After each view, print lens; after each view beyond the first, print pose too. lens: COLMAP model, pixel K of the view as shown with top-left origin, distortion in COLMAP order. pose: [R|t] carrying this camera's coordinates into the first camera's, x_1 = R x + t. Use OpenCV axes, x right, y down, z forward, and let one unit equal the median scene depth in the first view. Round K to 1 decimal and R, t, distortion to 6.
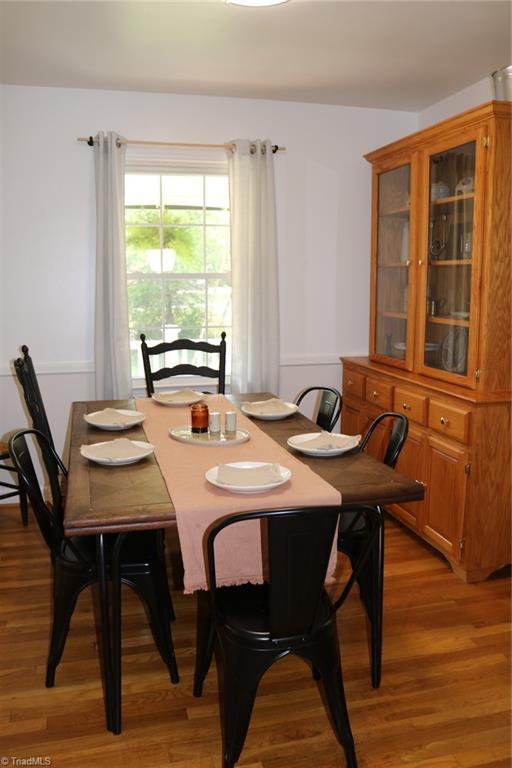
lens RADIAL K [[641.4, 0, 261.0], [0, 641.4, 384.1], [0, 0, 1]] dist [-0.151197, 0.123866]
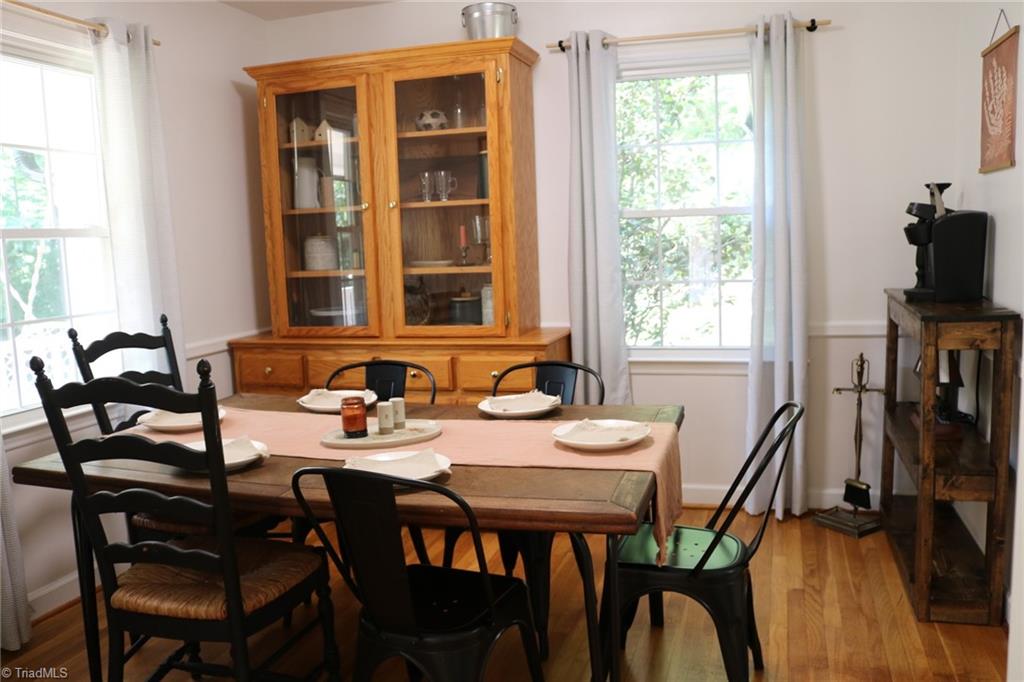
lens RADIAL K [[855.3, 0, 518.4], [0, 855.3, 343.3], [0, 0, 1]] dist [-0.151197, 0.123866]
pose [[0.522169, -0.126187, 0.843455, -0.607341], [0.171839, 0.984277, 0.040872, -0.026002], [-0.835350, 0.123596, 0.535643, 0.257677]]
